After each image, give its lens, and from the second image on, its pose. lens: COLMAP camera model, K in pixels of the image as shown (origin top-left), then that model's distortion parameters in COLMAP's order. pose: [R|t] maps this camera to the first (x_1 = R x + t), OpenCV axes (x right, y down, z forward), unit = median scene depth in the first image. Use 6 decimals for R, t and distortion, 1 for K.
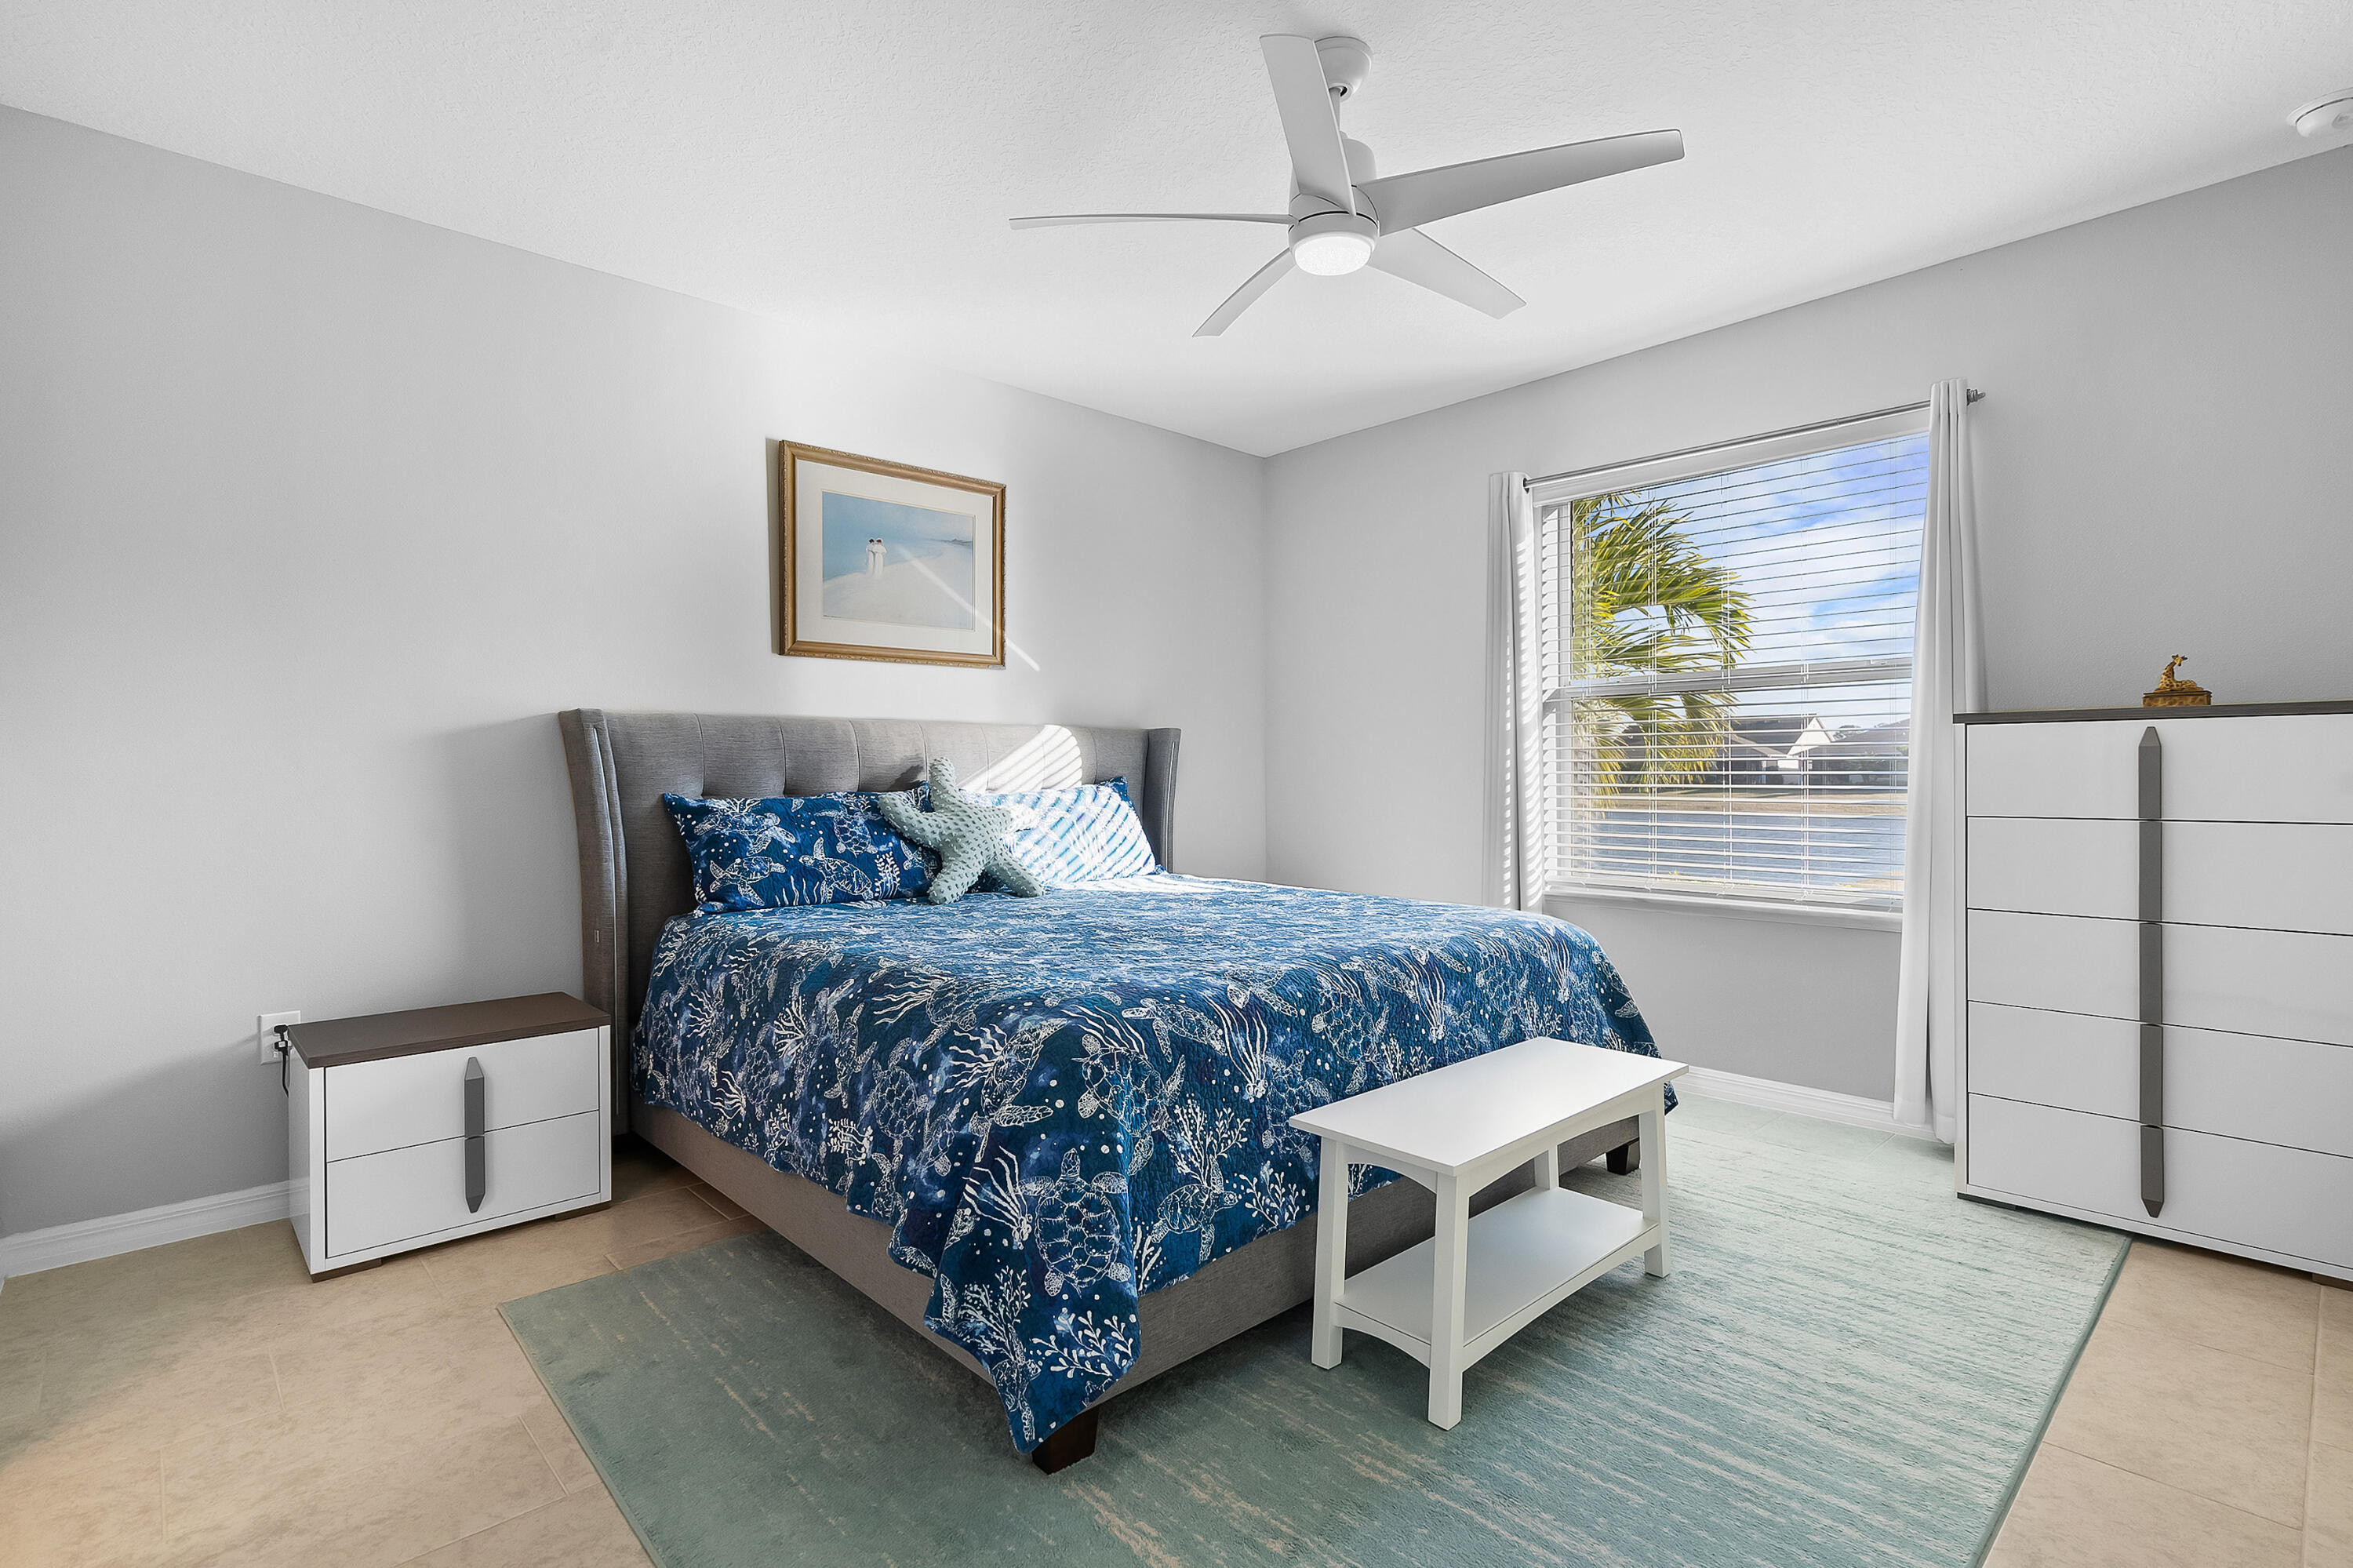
lens RADIAL K [[1101.7, 0, 1197.3], [0, 1101.7, 793.3], [0, 0, 1]] dist [-0.005845, 0.001852]
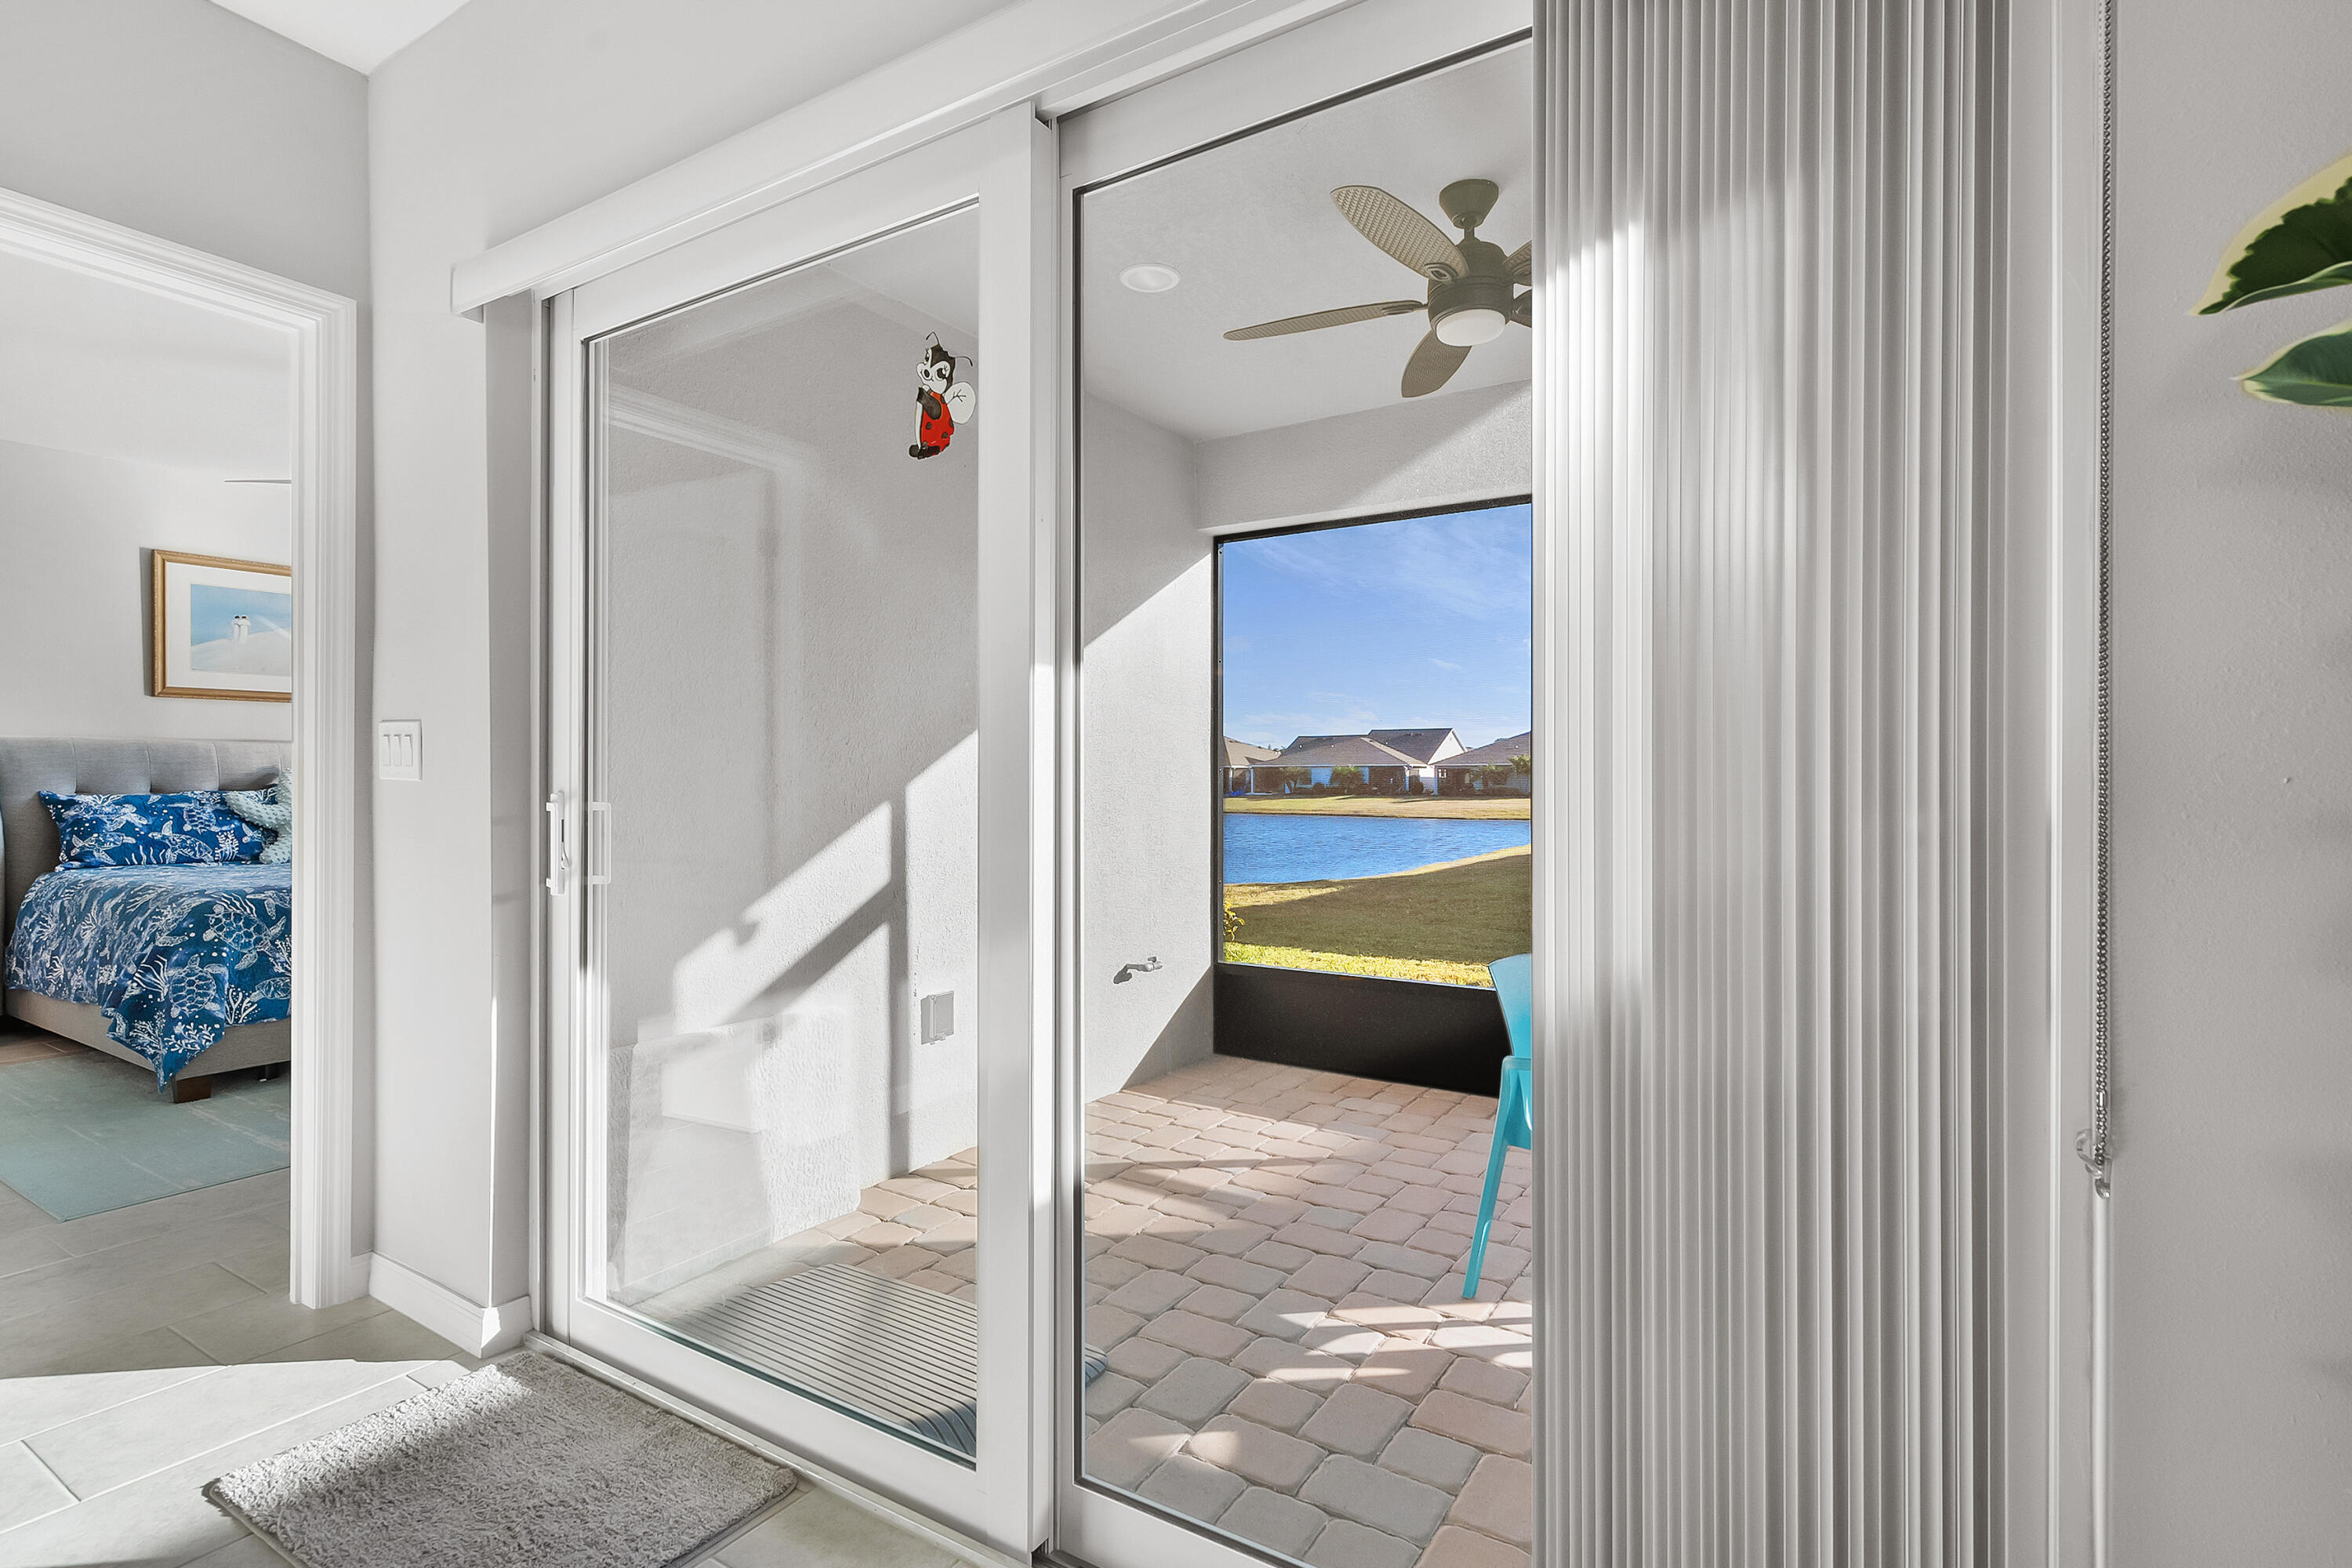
lens RADIAL K [[1101.2, 0, 1190.6], [0, 1101.2, 793.2], [0, 0, 1]] dist [-0.005845, 0.001852]
pose [[0.968304, 0.001092, 0.249771, 0.681629], [0.000263, 0.999985, -0.005390, 0.011705], [-0.249773, 0.005284, 0.968290, -0.862619]]
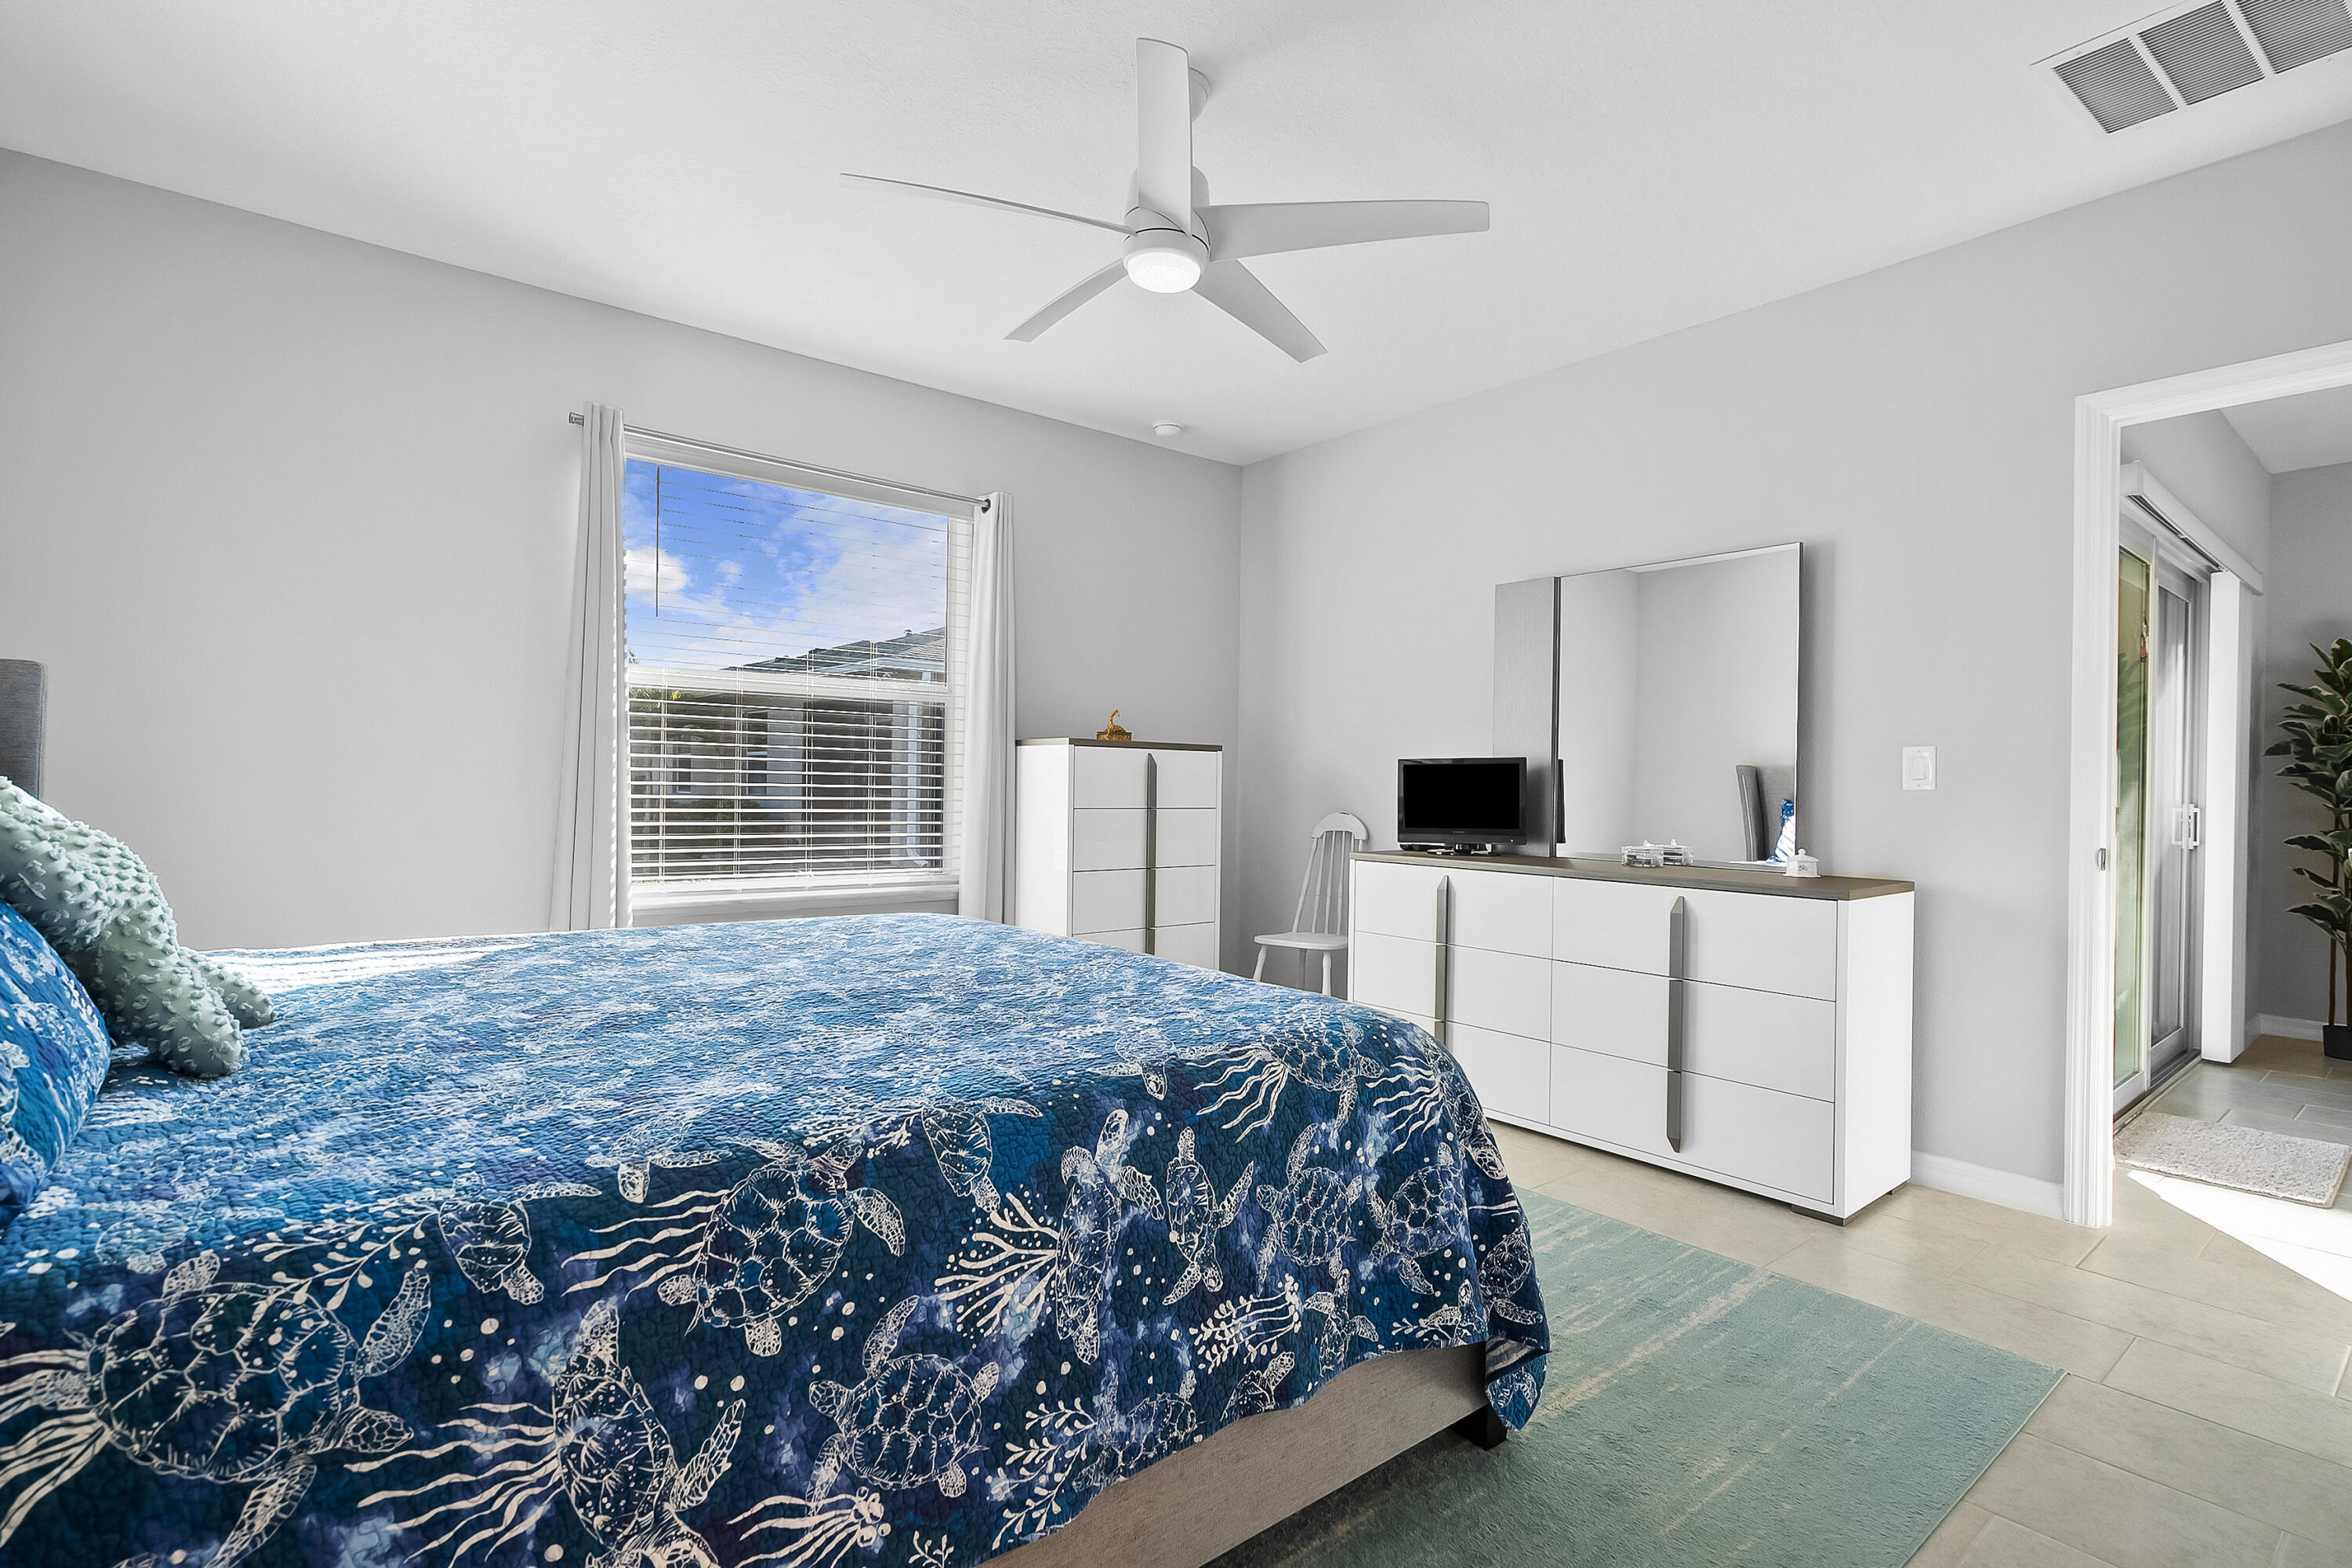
lens RADIAL K [[1101.2, 0, 1169.0], [0, 1101.2, 784.3], [0, 0, 1]] dist [-0.005845, 0.001852]
pose [[0.084155, 0.004070, 0.996444, -0.670289], [-0.002456, 0.999989, -0.003877, -0.005567], [-0.996450, -0.002121, 0.084164, 0.676748]]
